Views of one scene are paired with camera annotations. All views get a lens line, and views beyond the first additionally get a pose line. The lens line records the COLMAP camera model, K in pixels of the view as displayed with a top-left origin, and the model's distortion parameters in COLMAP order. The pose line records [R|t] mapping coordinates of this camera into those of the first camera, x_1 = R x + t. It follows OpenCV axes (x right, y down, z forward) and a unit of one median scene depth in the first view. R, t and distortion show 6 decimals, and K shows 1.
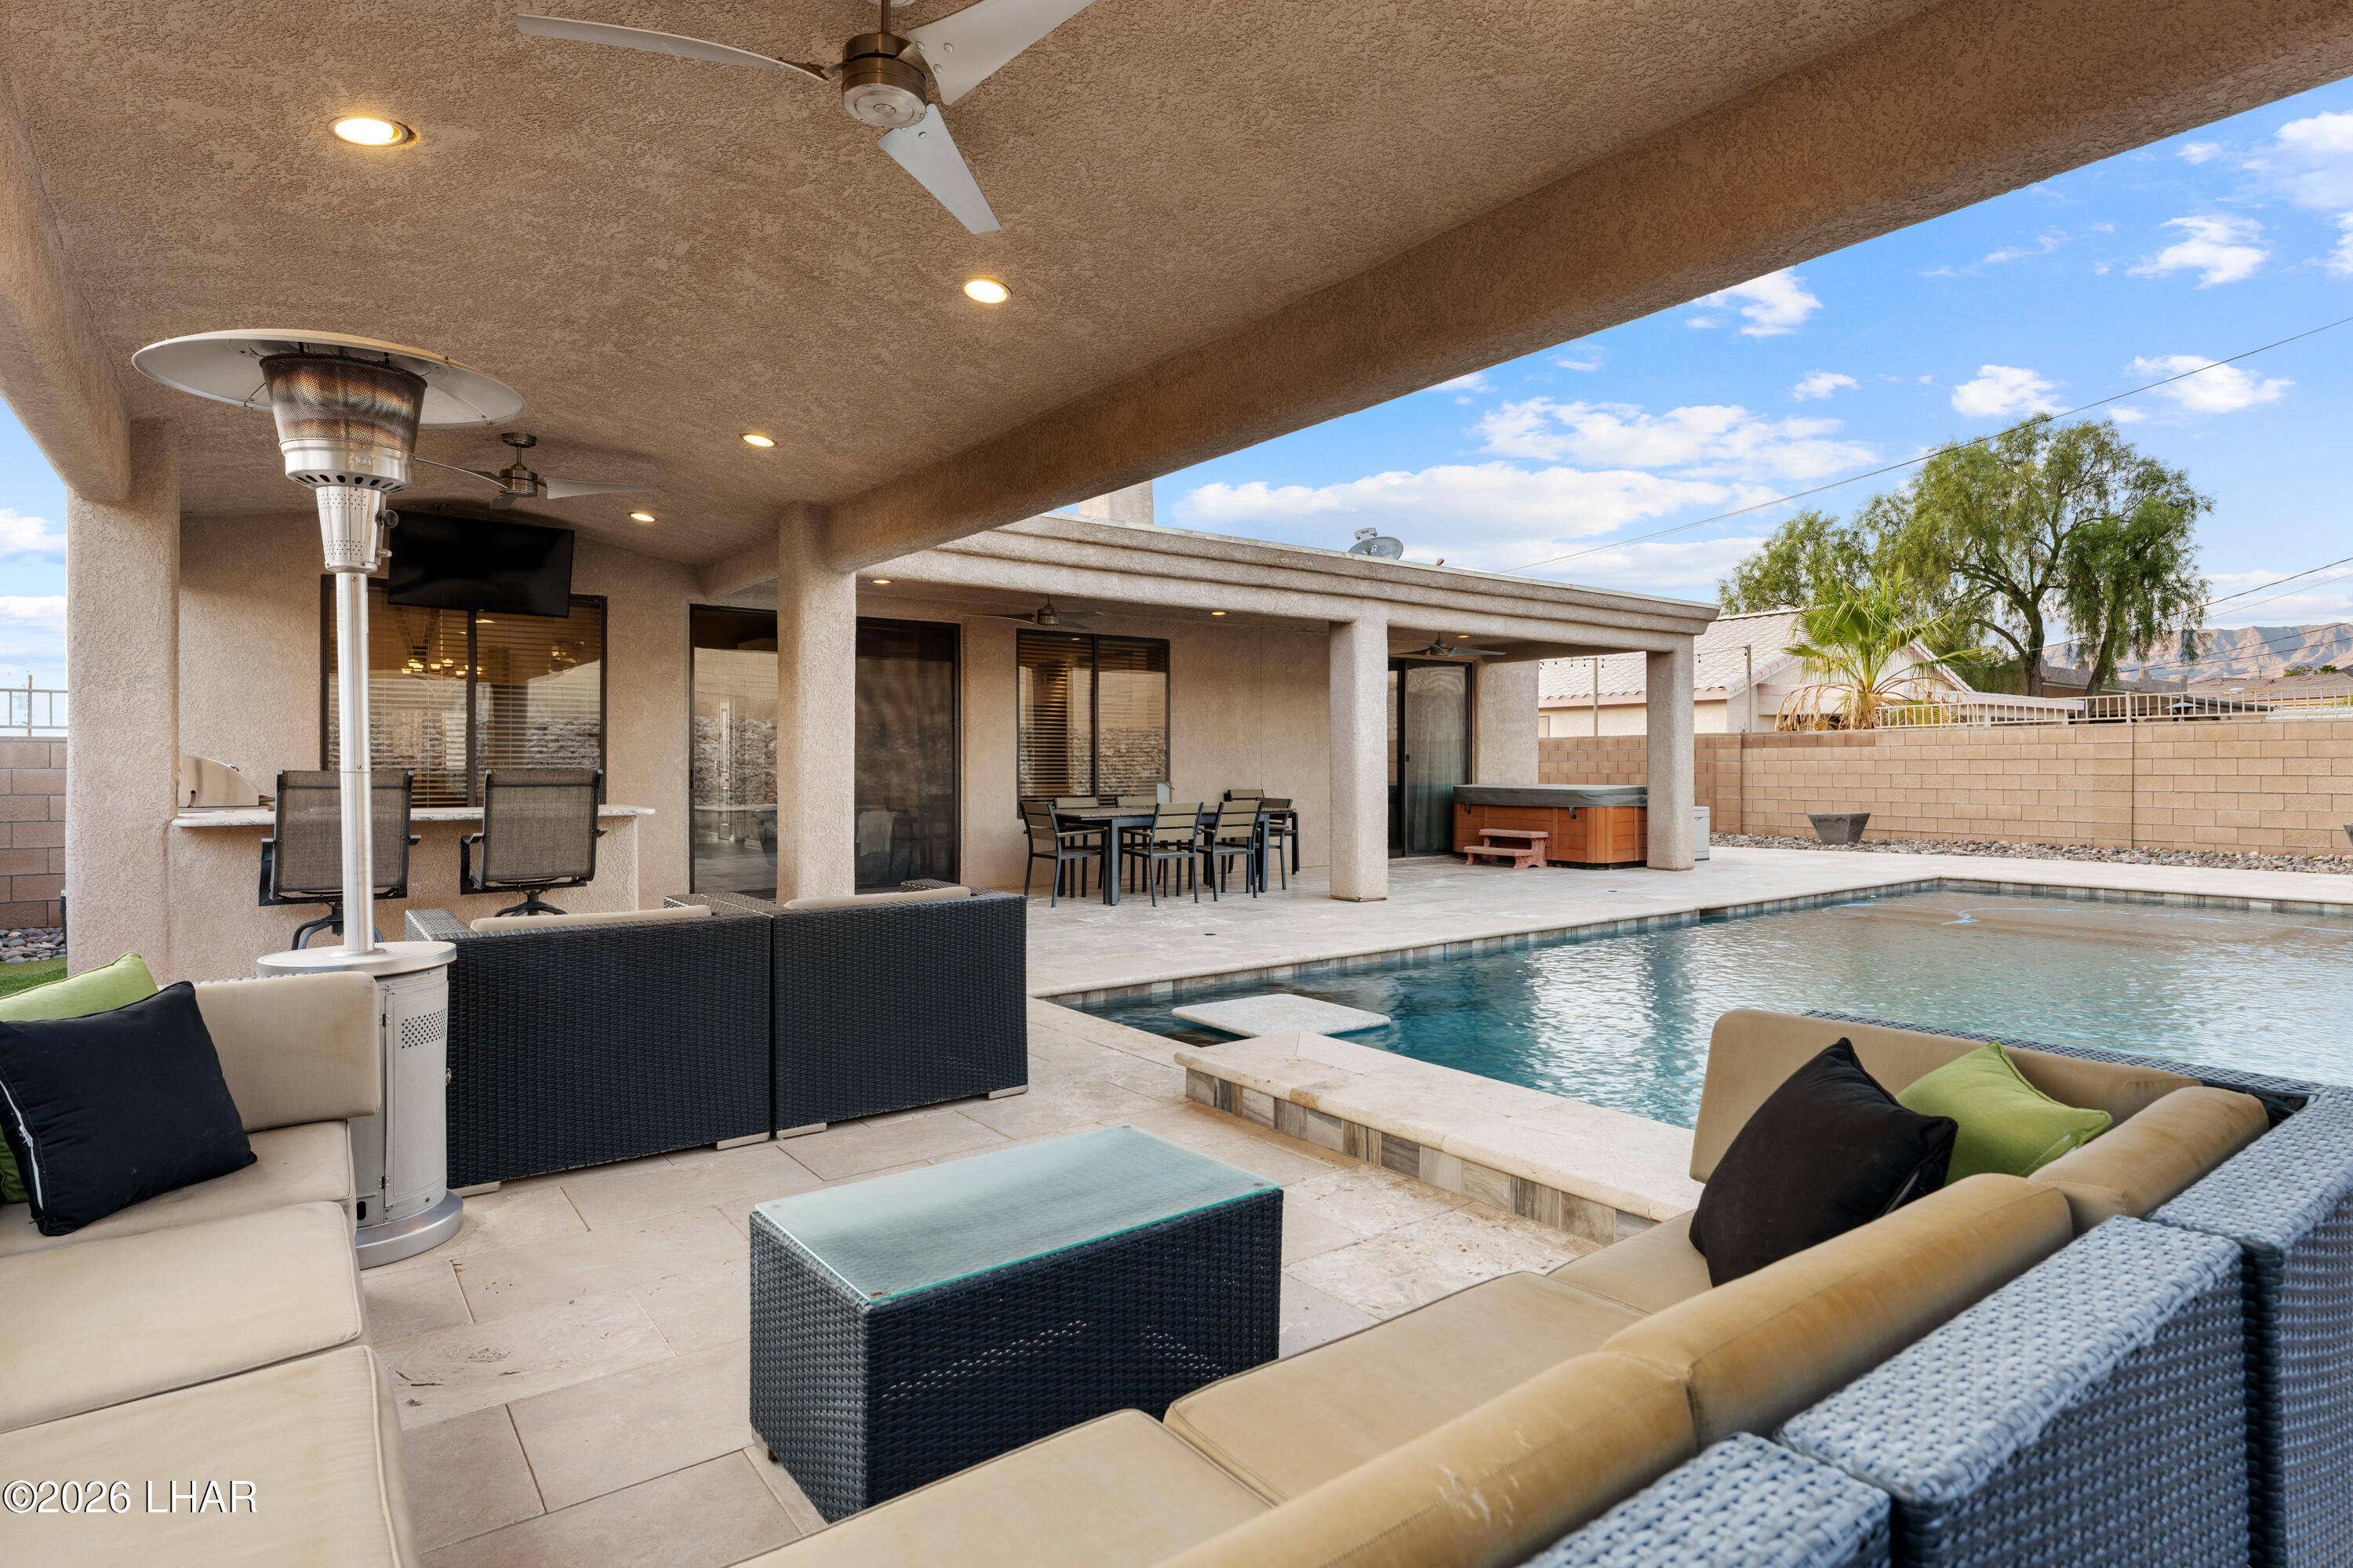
lens RADIAL K [[1201.1, 0, 1176.5], [0, 1201.1, 784.0], [0, 0, 1]] dist [0.000087, 0.000000]
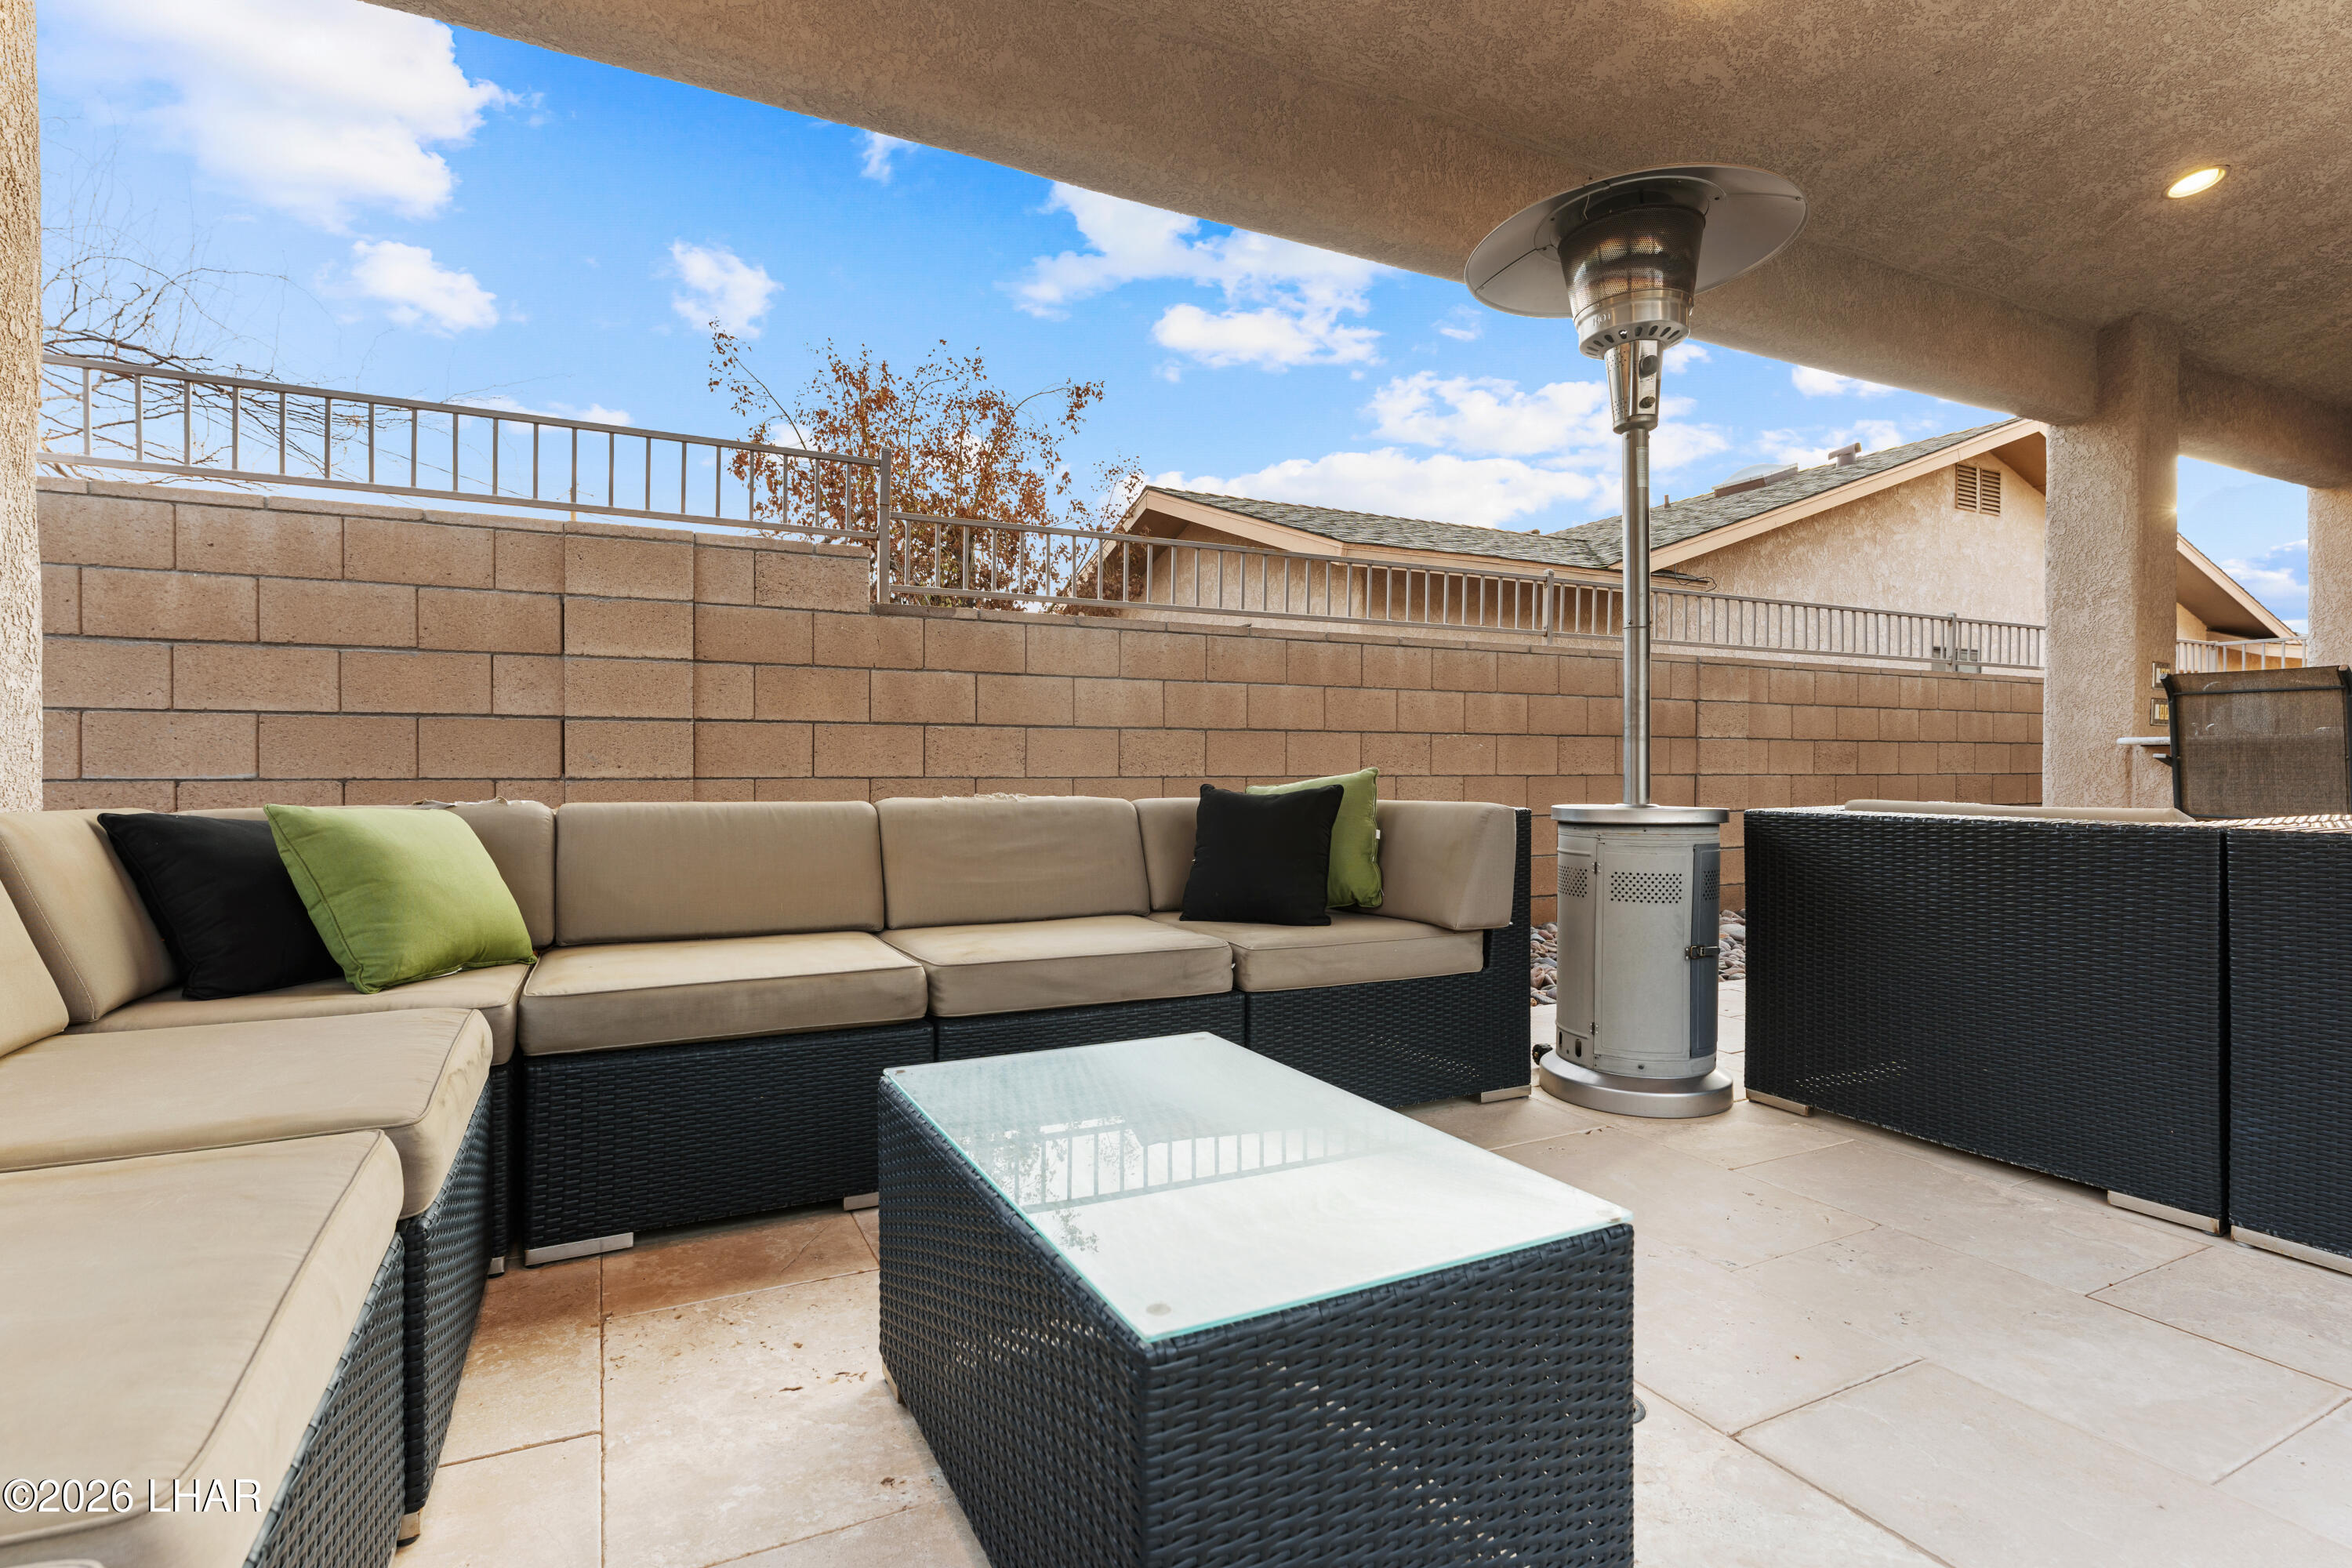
lens RADIAL K [[1133.4, 0, 1176.0], [0, 1133.4, 784.0], [0, 0, 1]] dist [-0.002288, 0.000056]
pose [[-0.174509, 0.014098, -0.984555, 0.171586], [-0.012834, 0.999780, 0.016591, 0.060498], [0.984572, 0.015531, -0.174289, 0.424265]]
